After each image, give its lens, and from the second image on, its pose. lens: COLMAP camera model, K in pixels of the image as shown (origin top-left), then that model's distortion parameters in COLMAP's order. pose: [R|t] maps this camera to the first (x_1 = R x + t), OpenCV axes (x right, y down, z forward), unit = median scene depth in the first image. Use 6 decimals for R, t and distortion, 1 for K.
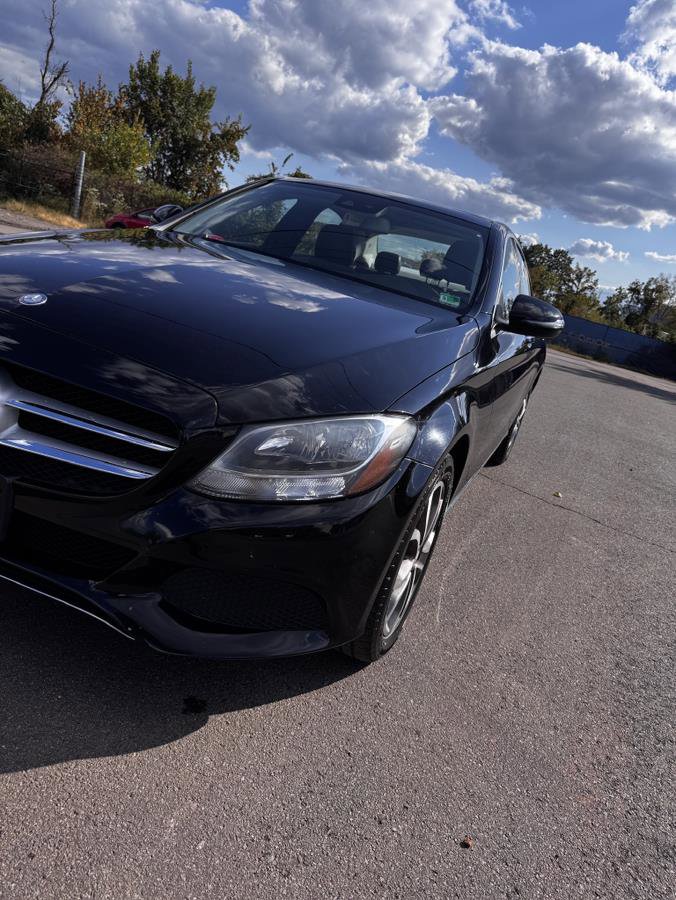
lens RADIAL K [[642.3, 0, 336.0], [0, 642.3, 452.0], [0, 0, 1]] dist [0.026544, -0.035113]
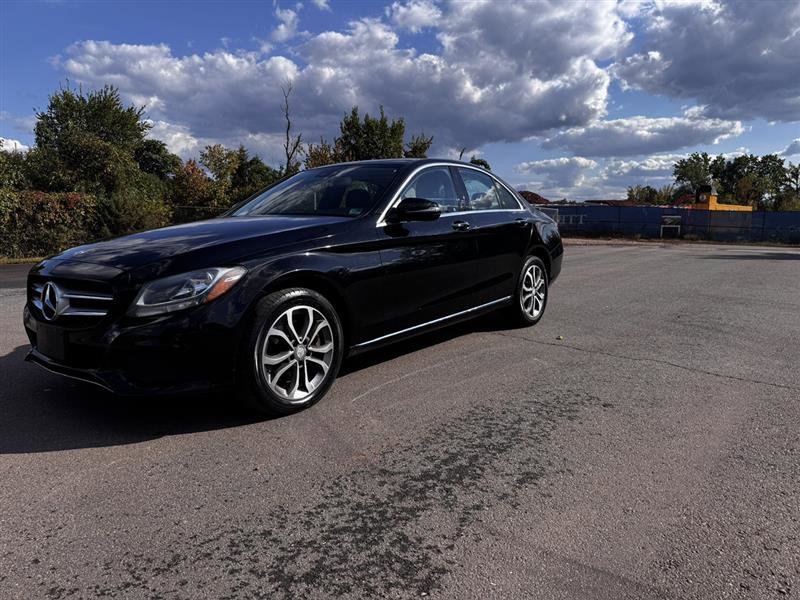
lens RADIAL K [[570.9, 0, 398.3], [0, 570.9, 304.6], [0, 0, 1]] dist [0.026544, -0.035113]
pose [[0.932458, -0.209482, -0.294346, 0.062553], [0.153969, 0.967463, -0.200771, 0.028075], [0.326827, 0.141890, 0.934372, -0.026035]]
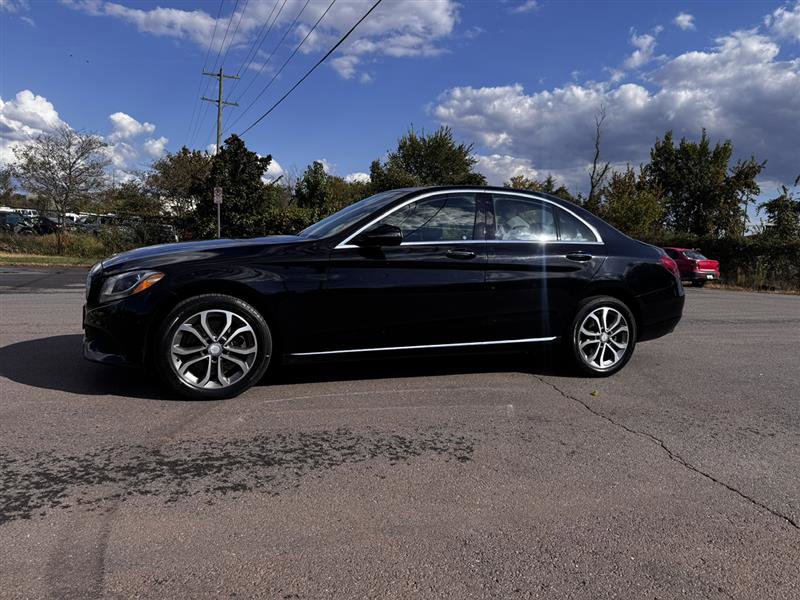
lens RADIAL K [[570.9, 0, 398.3], [0, 570.9, 304.6], [0, 0, 1]] dist [0.026544, -0.035113]
pose [[0.653488, -0.135373, -0.744733, 0.136752], [-0.102284, 0.959061, -0.264085, 0.032145], [0.749994, 0.248751, 0.612888, 0.023291]]
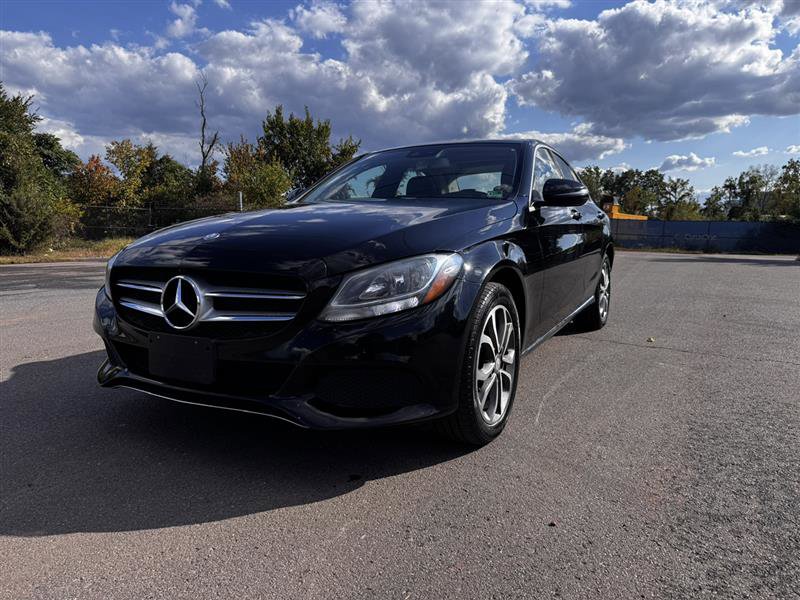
lens RADIAL K [[570.9, 0, 398.3], [0, 570.9, 304.6], [0, 0, 1]] dist [0.026544, -0.035113]
pose [[0.965661, -0.225525, -0.128986, 0.007453], [0.200433, 0.962569, -0.182447, 0.015763], [0.165304, 0.150329, 0.974718, -0.016851]]
